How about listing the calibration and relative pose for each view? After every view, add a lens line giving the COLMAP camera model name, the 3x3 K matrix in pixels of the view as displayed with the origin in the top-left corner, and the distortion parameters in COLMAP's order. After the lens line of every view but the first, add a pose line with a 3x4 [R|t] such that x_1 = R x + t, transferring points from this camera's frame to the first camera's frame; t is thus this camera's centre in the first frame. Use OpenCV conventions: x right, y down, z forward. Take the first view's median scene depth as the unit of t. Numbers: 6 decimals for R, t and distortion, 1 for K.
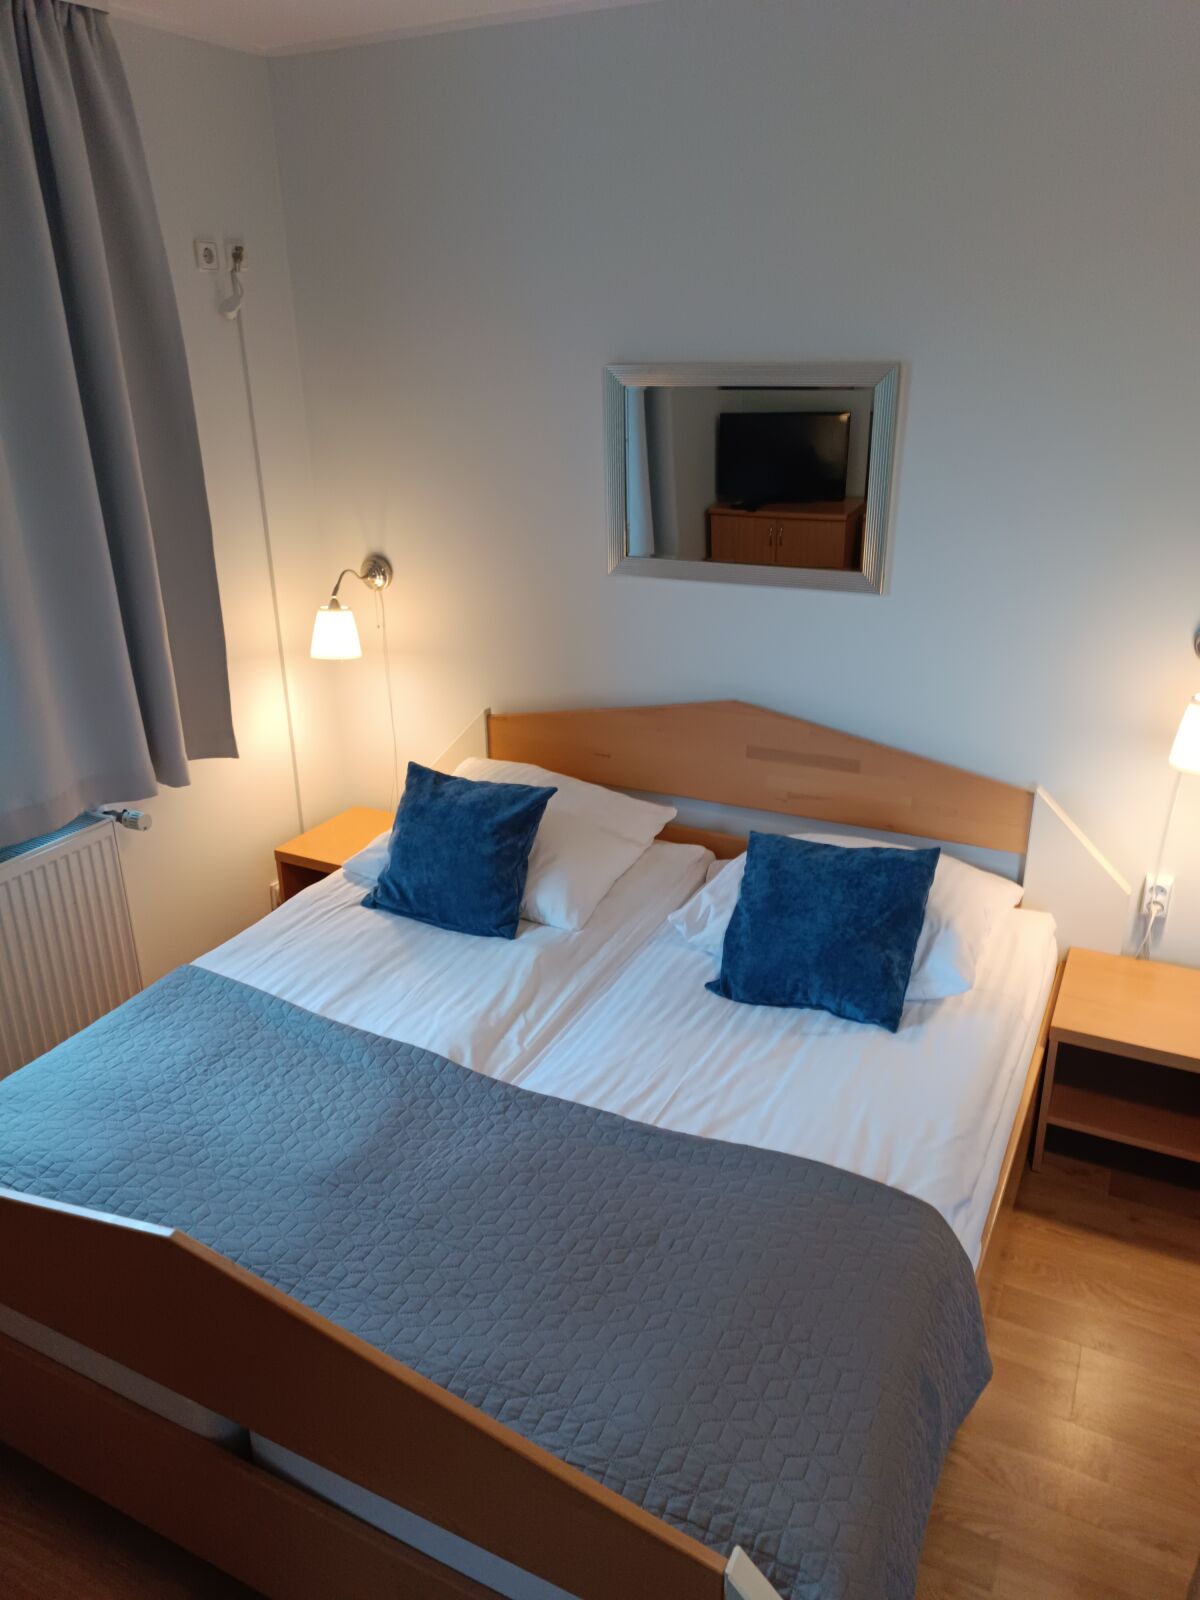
lens RADIAL K [[1158.9, 0, 595.7], [0, 1158.9, 793.0], [0, 0, 1]] dist [0.022879, -0.009969]
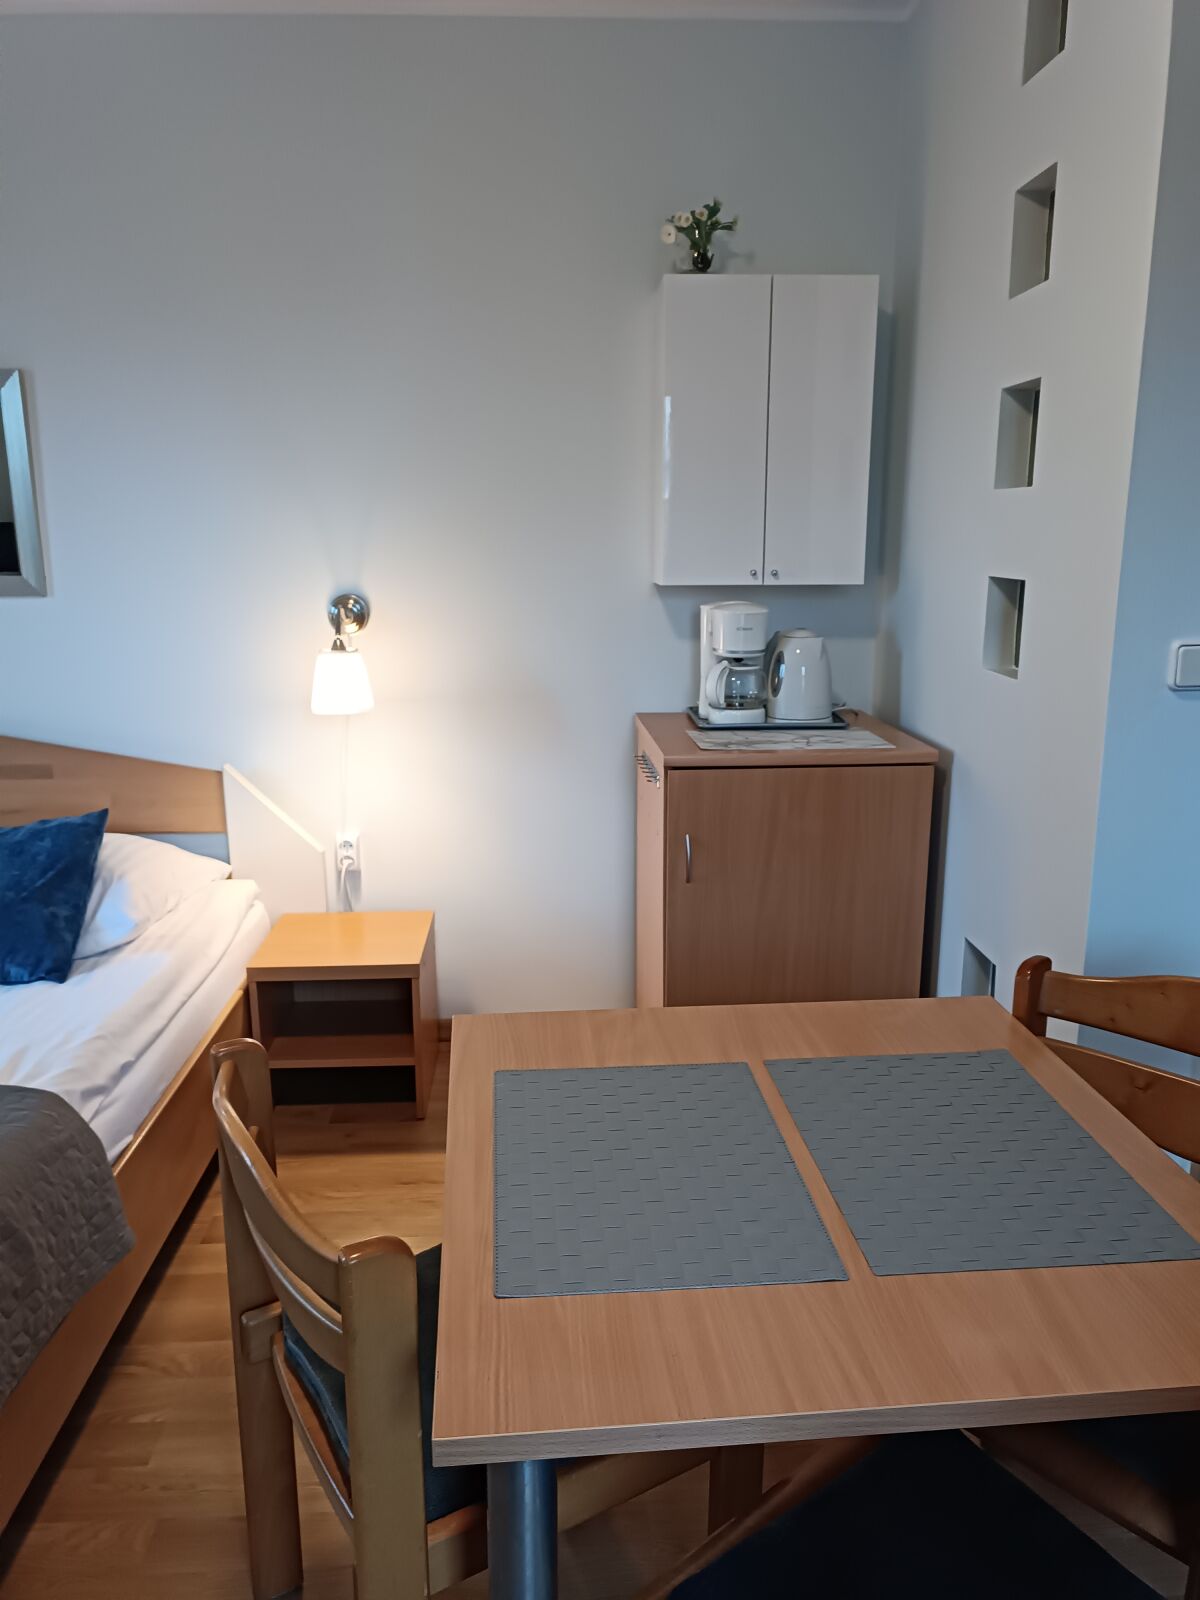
lens RADIAL K [[1158.9, 0, 602.8], [0, 1158.9, 806.1], [0, 0, 1]] dist [0.022879, -0.009969]
pose [[0.872503, -0.096165, 0.479052, 0.172434], [0.170074, 0.978902, -0.113252, 0.216287], [-0.458054, 0.180287, 0.870450, -0.081465]]
